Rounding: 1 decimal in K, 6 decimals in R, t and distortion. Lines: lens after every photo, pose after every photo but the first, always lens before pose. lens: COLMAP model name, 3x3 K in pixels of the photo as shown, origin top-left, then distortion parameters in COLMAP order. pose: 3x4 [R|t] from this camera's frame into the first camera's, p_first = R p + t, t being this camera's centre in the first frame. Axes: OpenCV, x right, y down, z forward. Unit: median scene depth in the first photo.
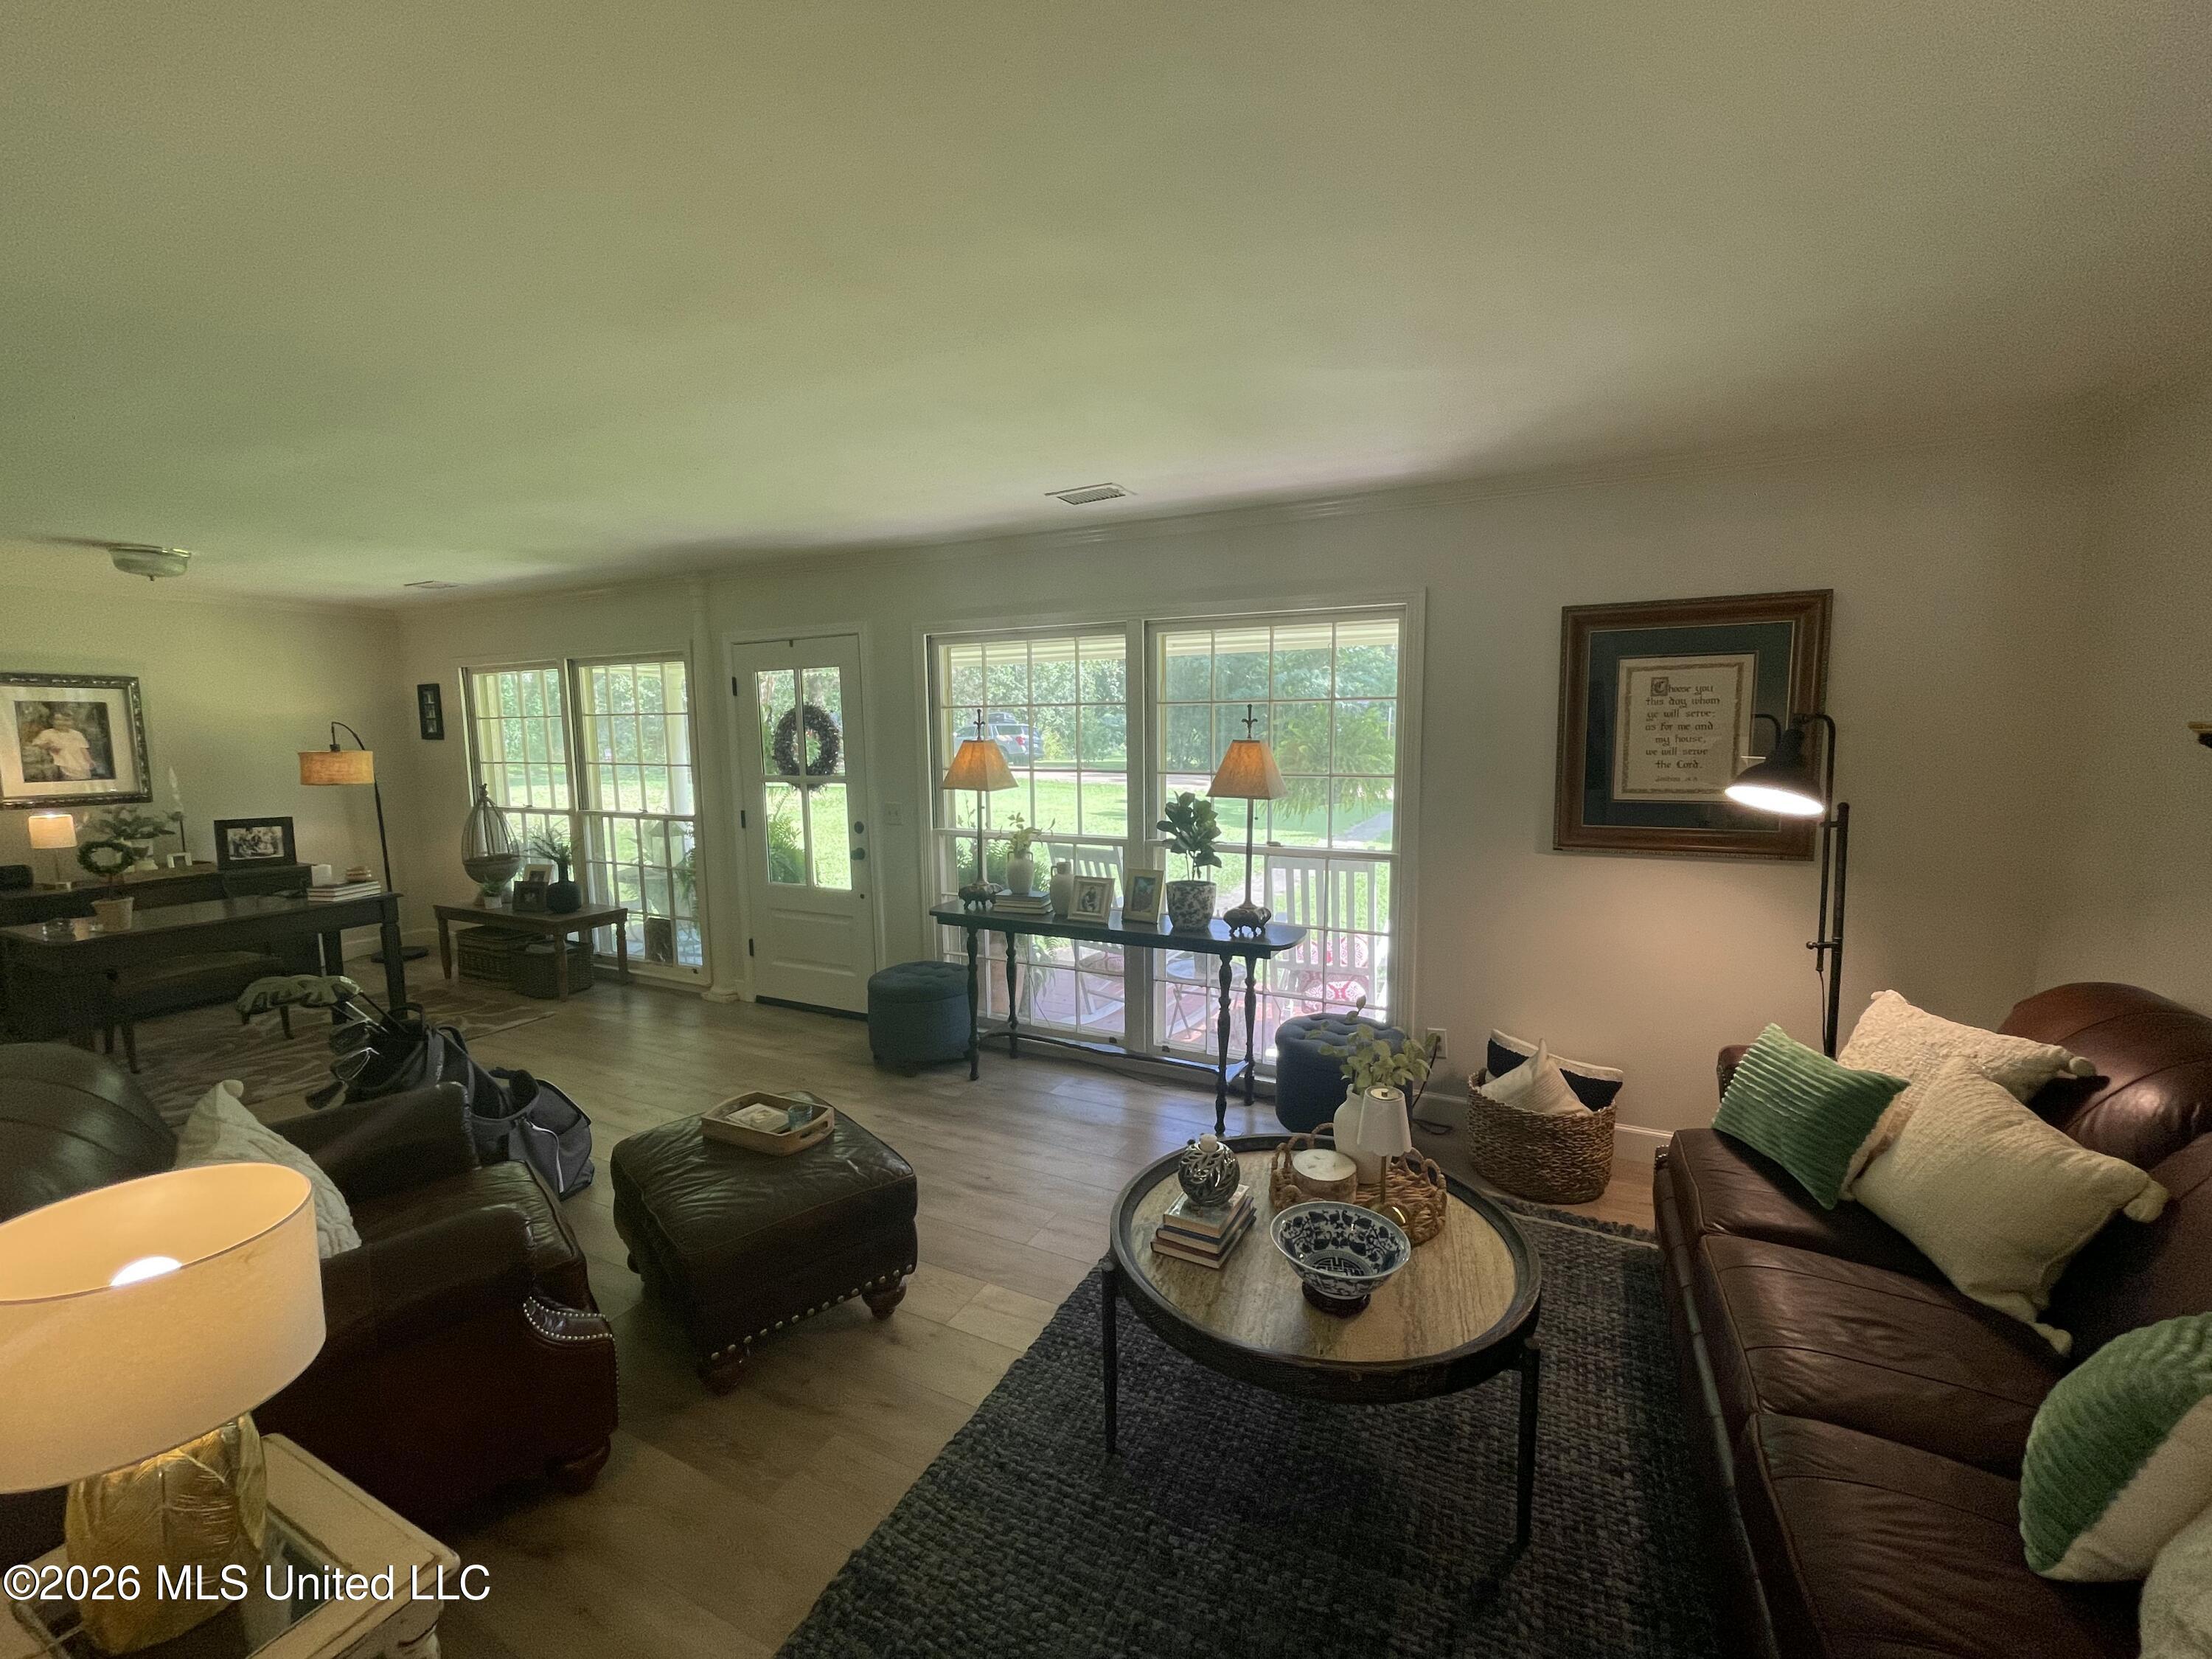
lens RADIAL K [[899.8, 0, 1106.2], [0, 899.8, 826.9], [0, 0, 1]] dist [0.000959, -0.000540]
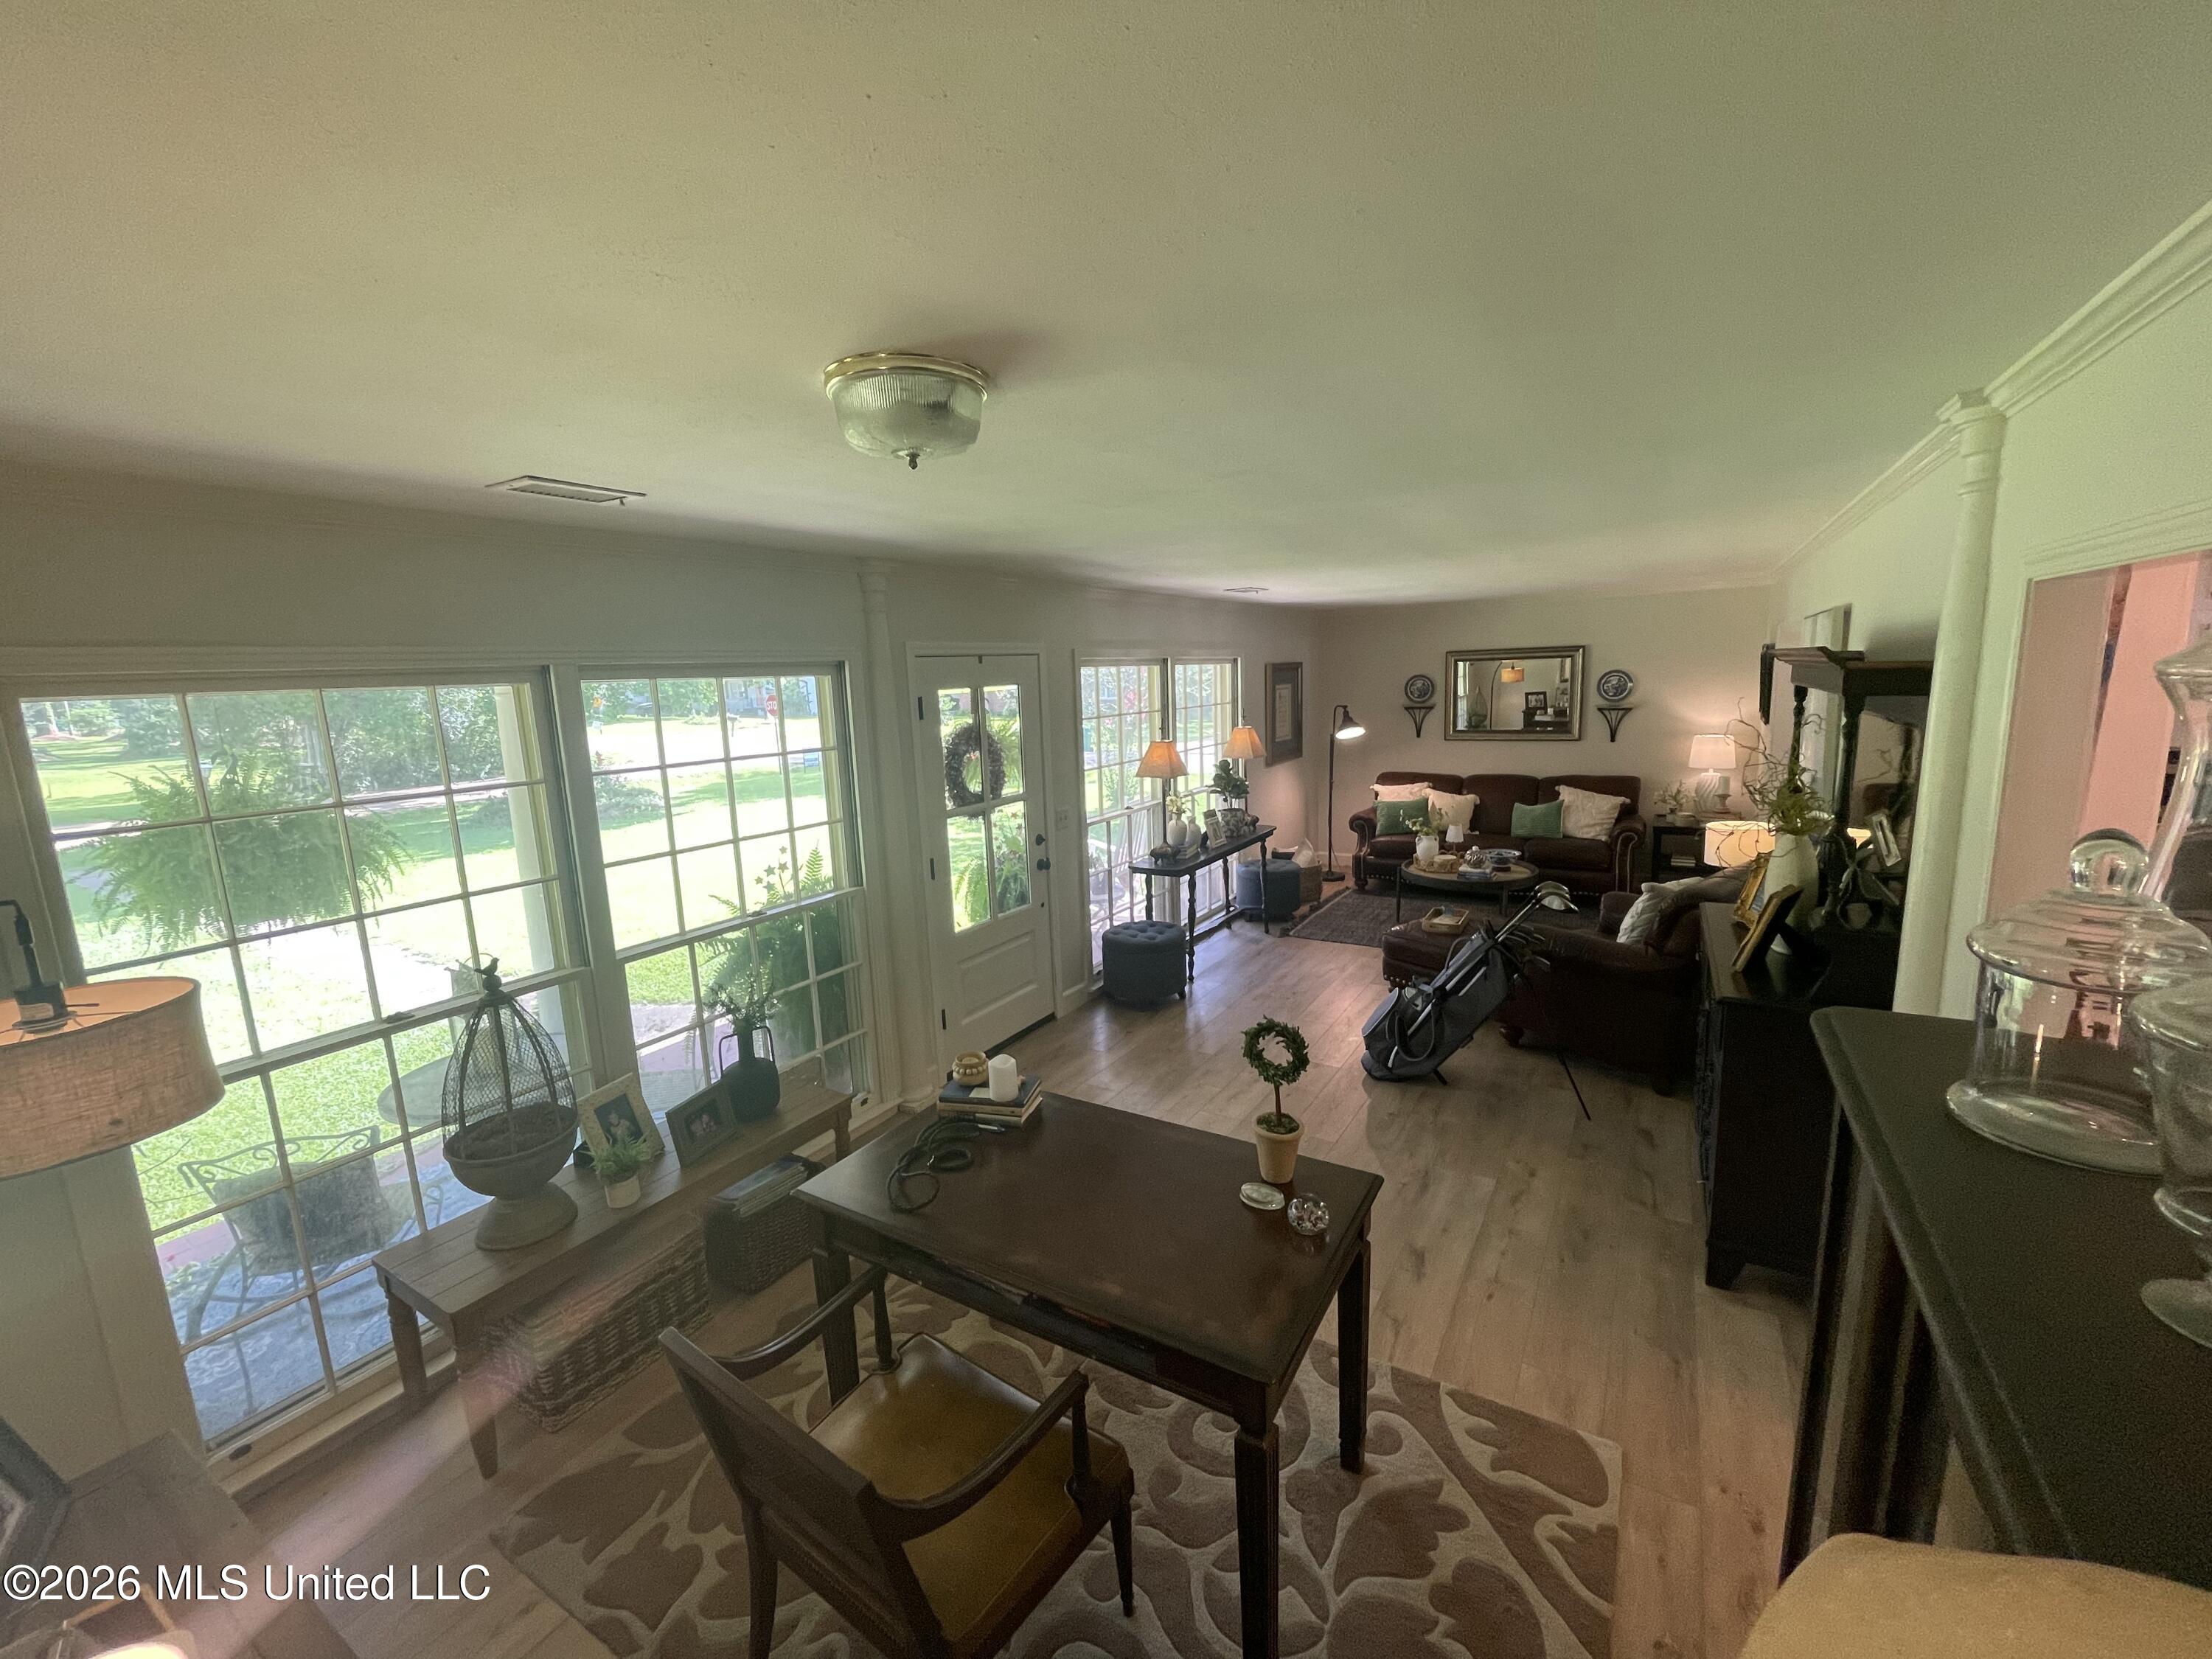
lens RADIAL K [[899.8, 0, 1106.2], [0, 899.8, 826.9], [0, 0, 1]] dist [0.000959, -0.000540]
pose [[0.090007, -0.162886, 0.982531, -1.244092], [0.147287, 0.977864, 0.148619, -0.151366], [-0.984990, 0.131337, 0.112005, 0.782694]]
